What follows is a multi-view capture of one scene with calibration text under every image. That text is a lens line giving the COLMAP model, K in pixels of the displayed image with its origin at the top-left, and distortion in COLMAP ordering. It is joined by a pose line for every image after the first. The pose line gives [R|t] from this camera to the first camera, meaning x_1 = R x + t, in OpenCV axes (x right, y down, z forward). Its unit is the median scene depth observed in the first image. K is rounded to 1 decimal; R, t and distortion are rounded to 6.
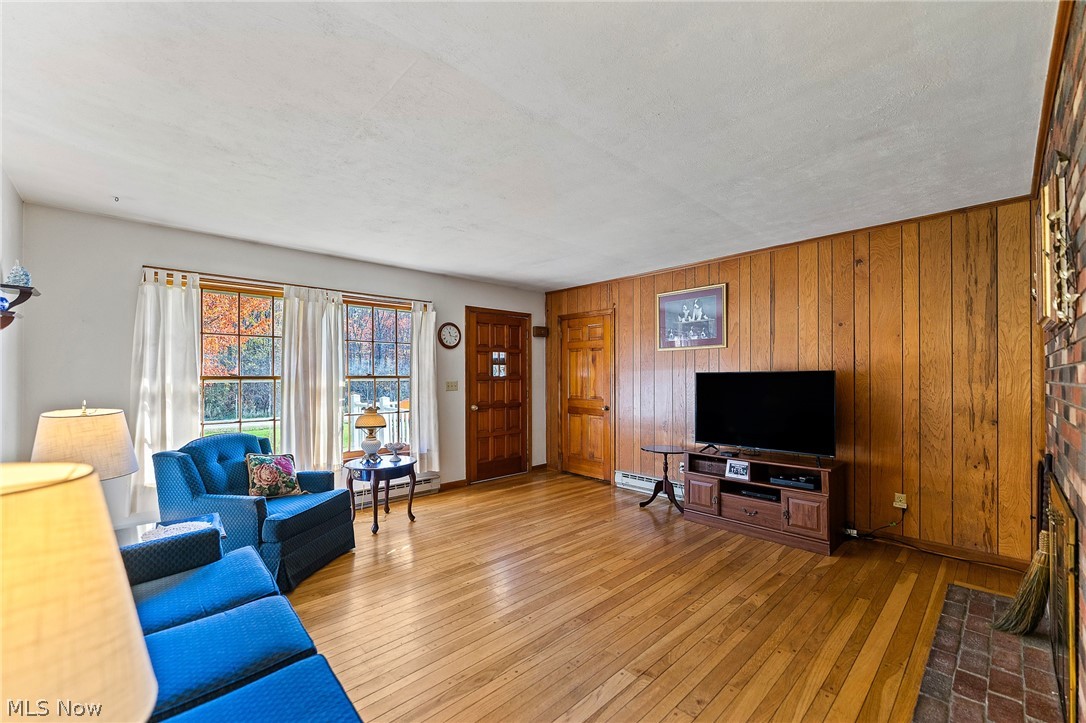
lens RADIAL K [[432.6, 0, 542.7], [0, 432.6, 372.0], [0, 0, 1]] dist [-0.007732, -0.000307]
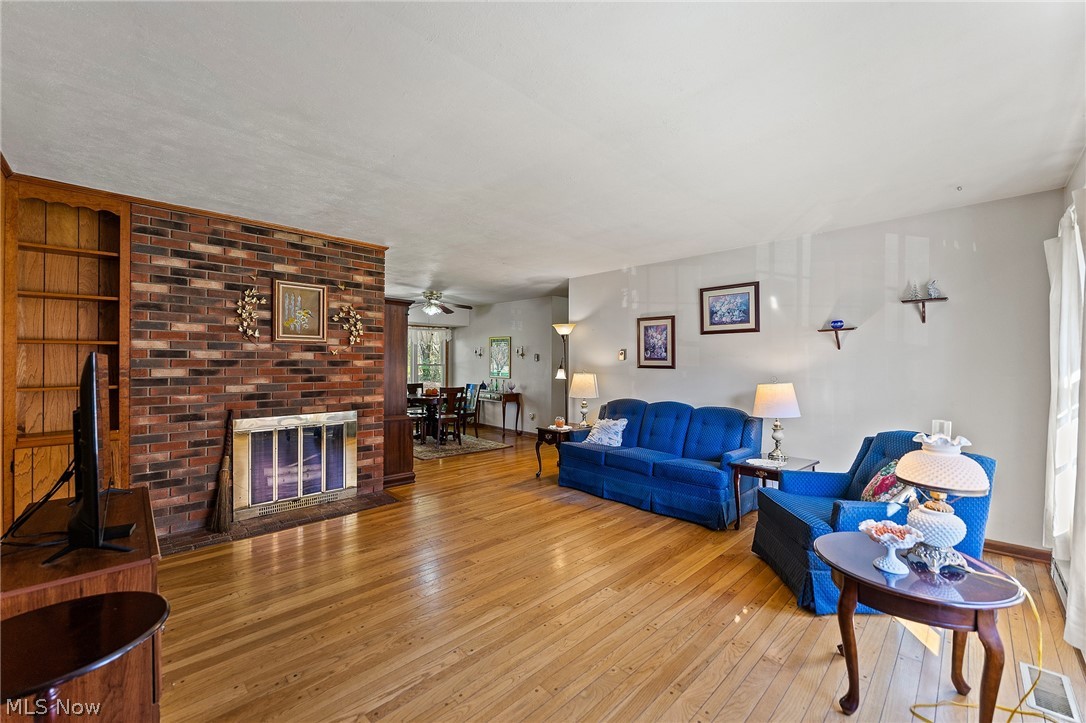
lens RADIAL K [[432.6, 0, 548.3], [0, 432.6, 360.3], [0, 0, 1]] dist [-0.007732, -0.000307]
pose [[-0.999414, 0.000399, -0.034227, -0.007256], [0.000857, 0.999911, -0.013347, 0.019720], [0.034219, -0.013369, -0.999325, 1.836395]]
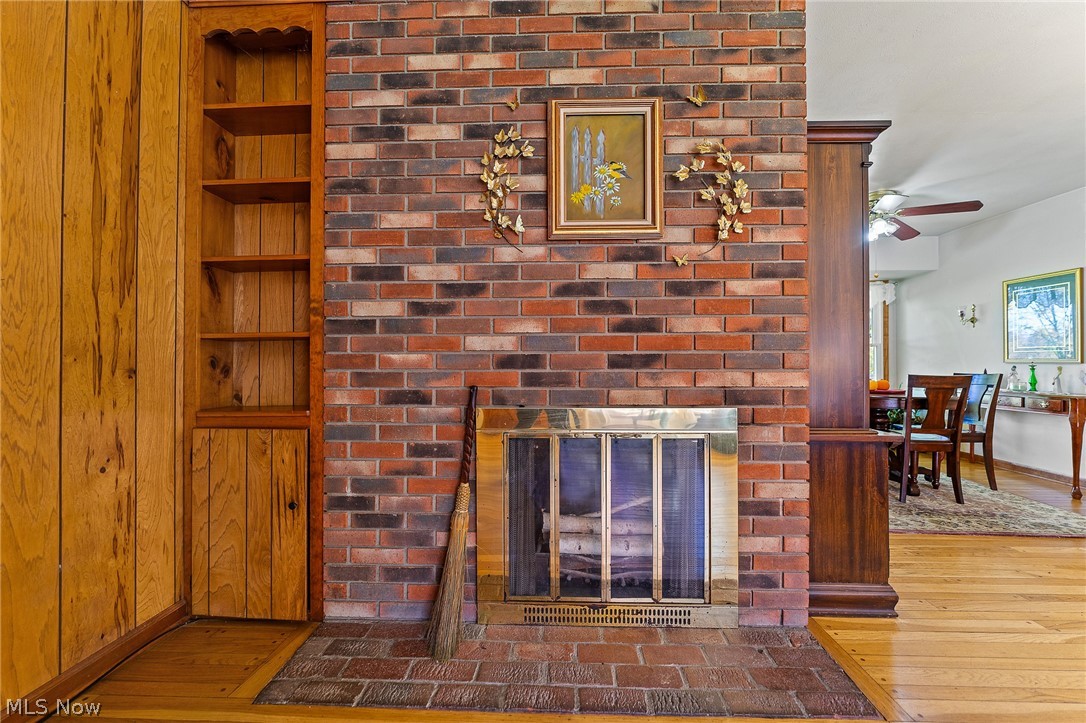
lens RADIAL K [[432.6, 0, 545.3], [0, 432.6, 365.0], [0, 0, 1]] dist [-0.007732, -0.000307]
pose [[-0.705382, 0.007061, 0.708792, 0.337548], [-0.000368, 0.999947, -0.010327, 0.112089], [-0.708827, -0.007545, -0.705342, 0.998840]]
